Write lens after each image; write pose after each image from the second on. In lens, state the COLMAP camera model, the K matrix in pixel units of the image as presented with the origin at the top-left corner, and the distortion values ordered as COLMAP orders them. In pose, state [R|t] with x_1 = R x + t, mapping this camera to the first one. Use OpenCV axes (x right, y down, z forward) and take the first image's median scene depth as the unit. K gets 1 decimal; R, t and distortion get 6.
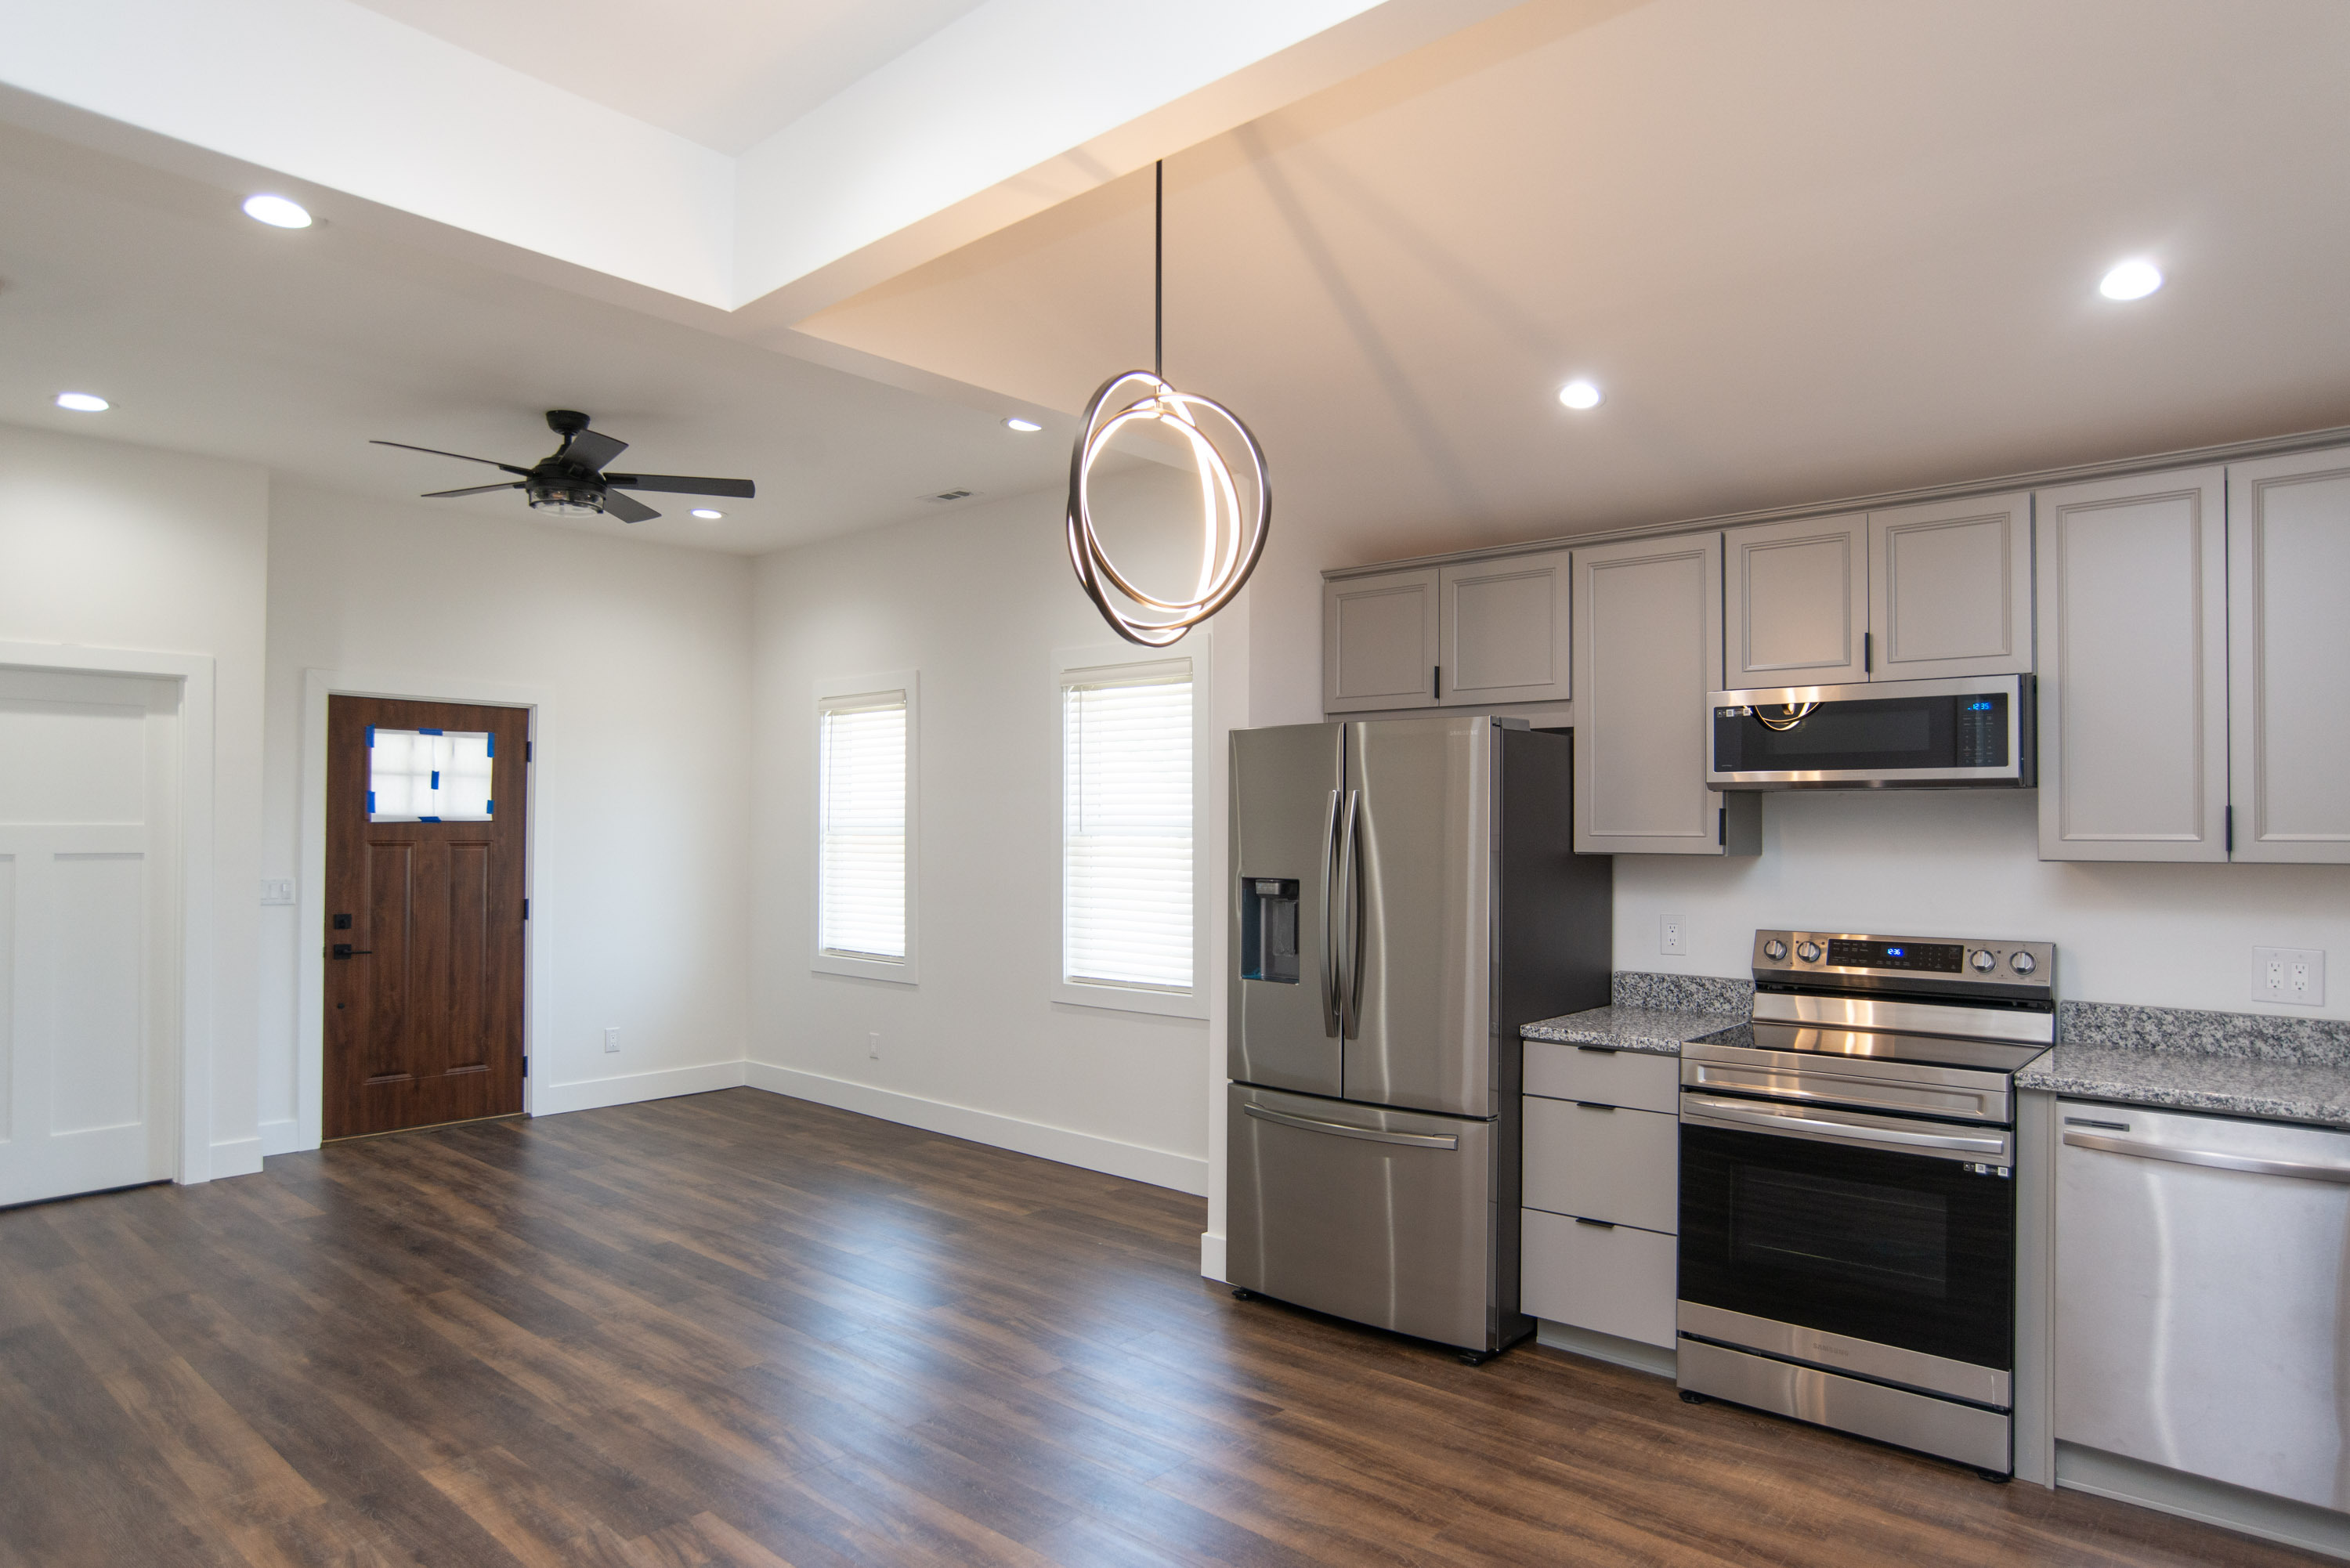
lens RADIAL K [[1370.7, 0, 1176.5], [0, 1370.7, 808.9], [0, 0, 1]] dist [-0.062137, 0.038869]
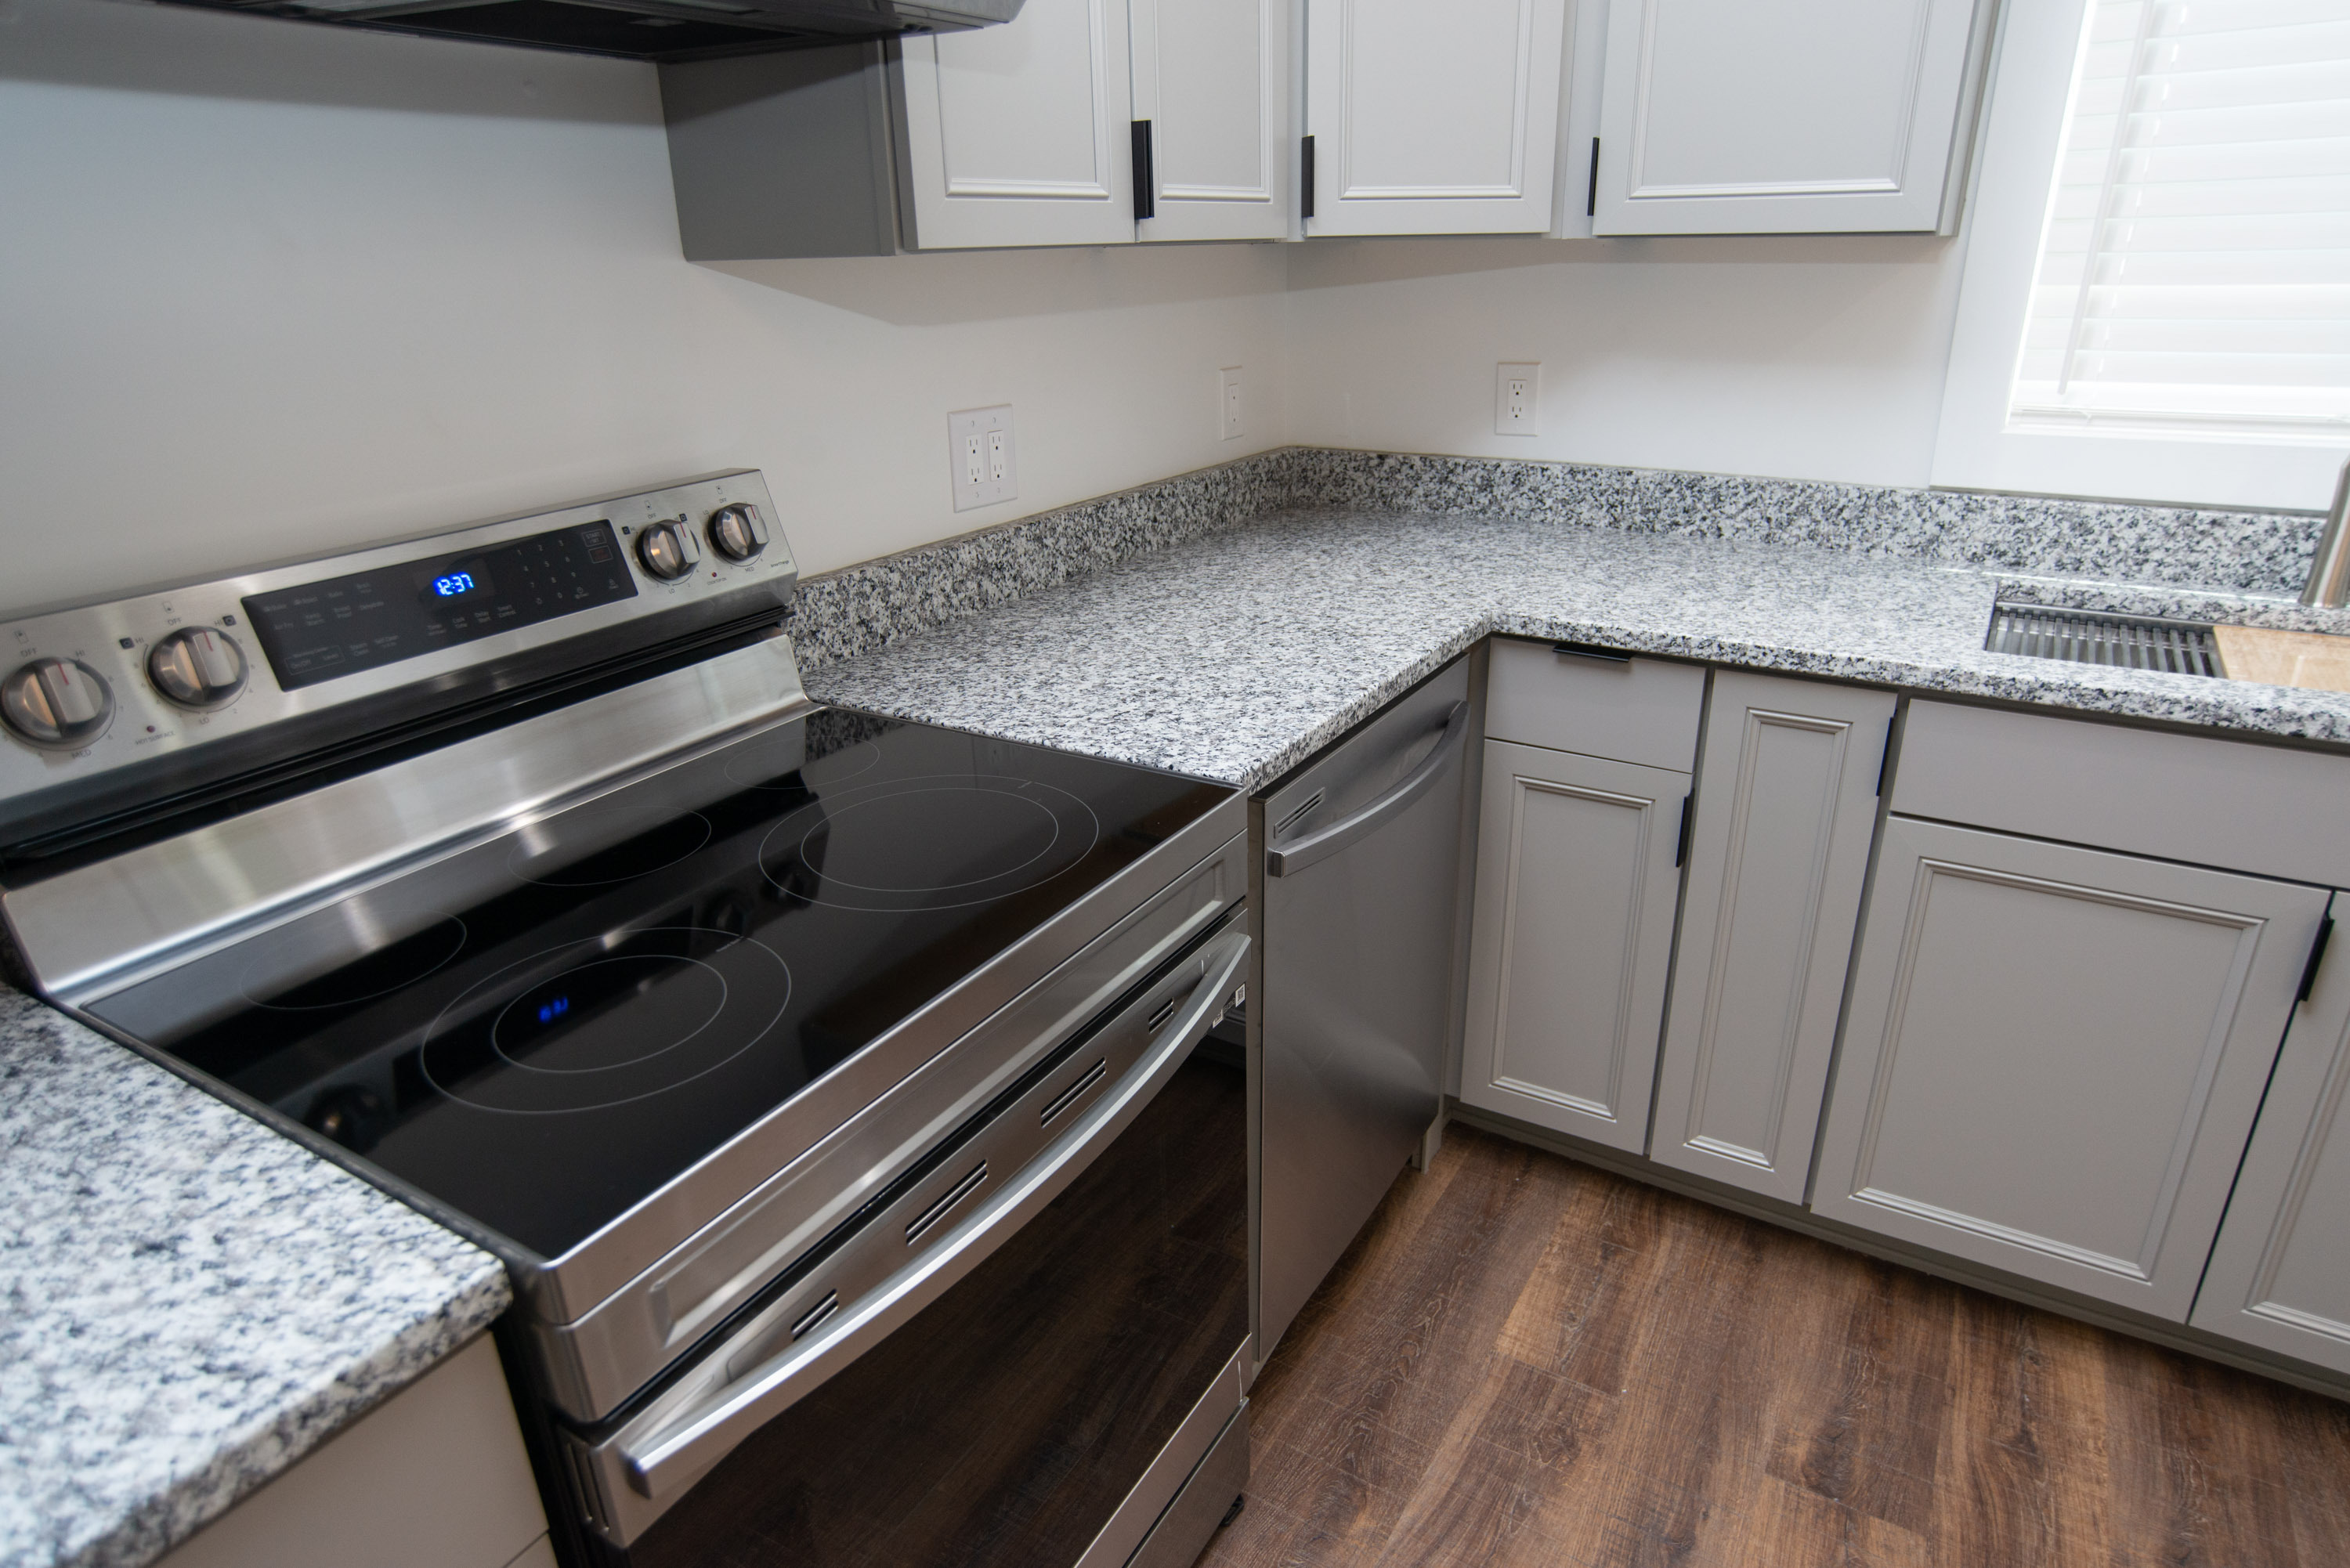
lens RADIAL K [[1370.7, 0, 1184.2], [0, 1370.7, 812.9], [0, 0, 1]] dist [-0.062137, 0.038869]
pose [[-0.177947, -0.379458, 0.907935, 0.169679], [0.008365, 0.922044, 0.386994, 0.030100], [-0.984005, 0.076460, -0.160901, 0.791509]]
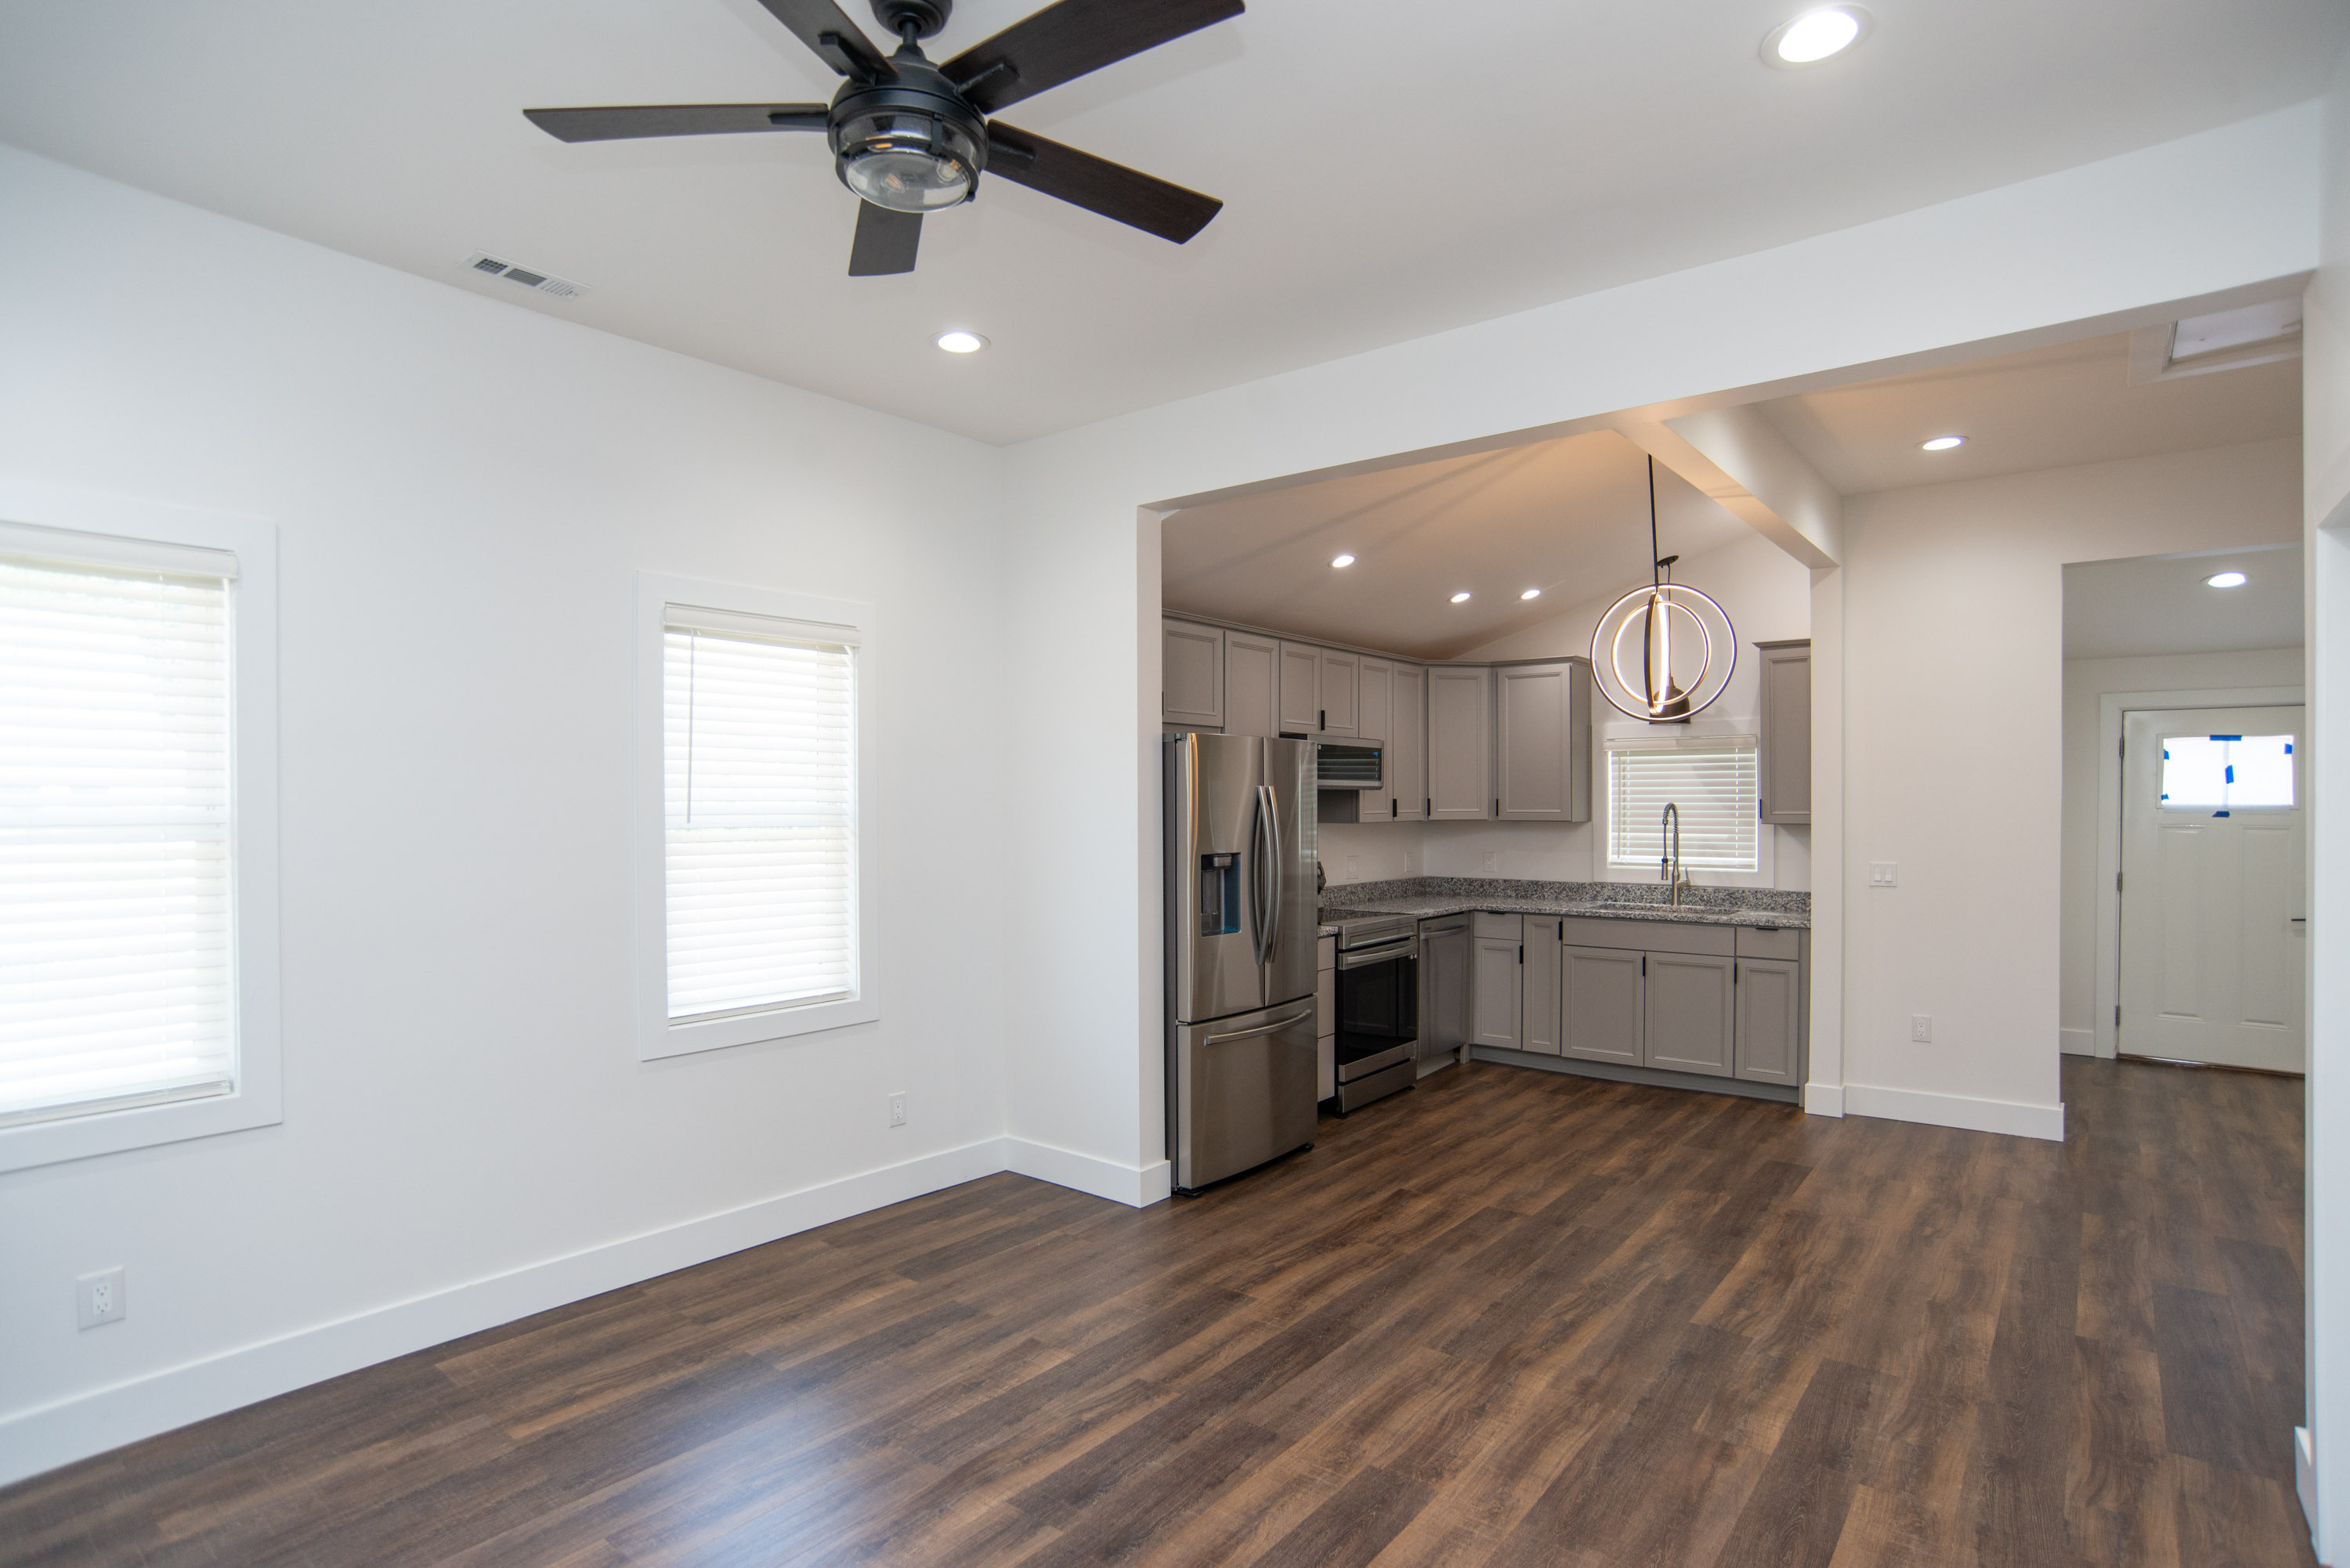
lens RADIAL K [[1193.4, 0, 1172.5], [0, 1193.4, 815.6], [0, 0, 1]] dist [-0.074909, 0.036606]
pose [[-0.039201, -0.017193, 0.999083, -1.044224], [-0.011752, 0.999791, 0.016744, -0.002136], [-0.999162, -0.011085, -0.039395, 1.098674]]
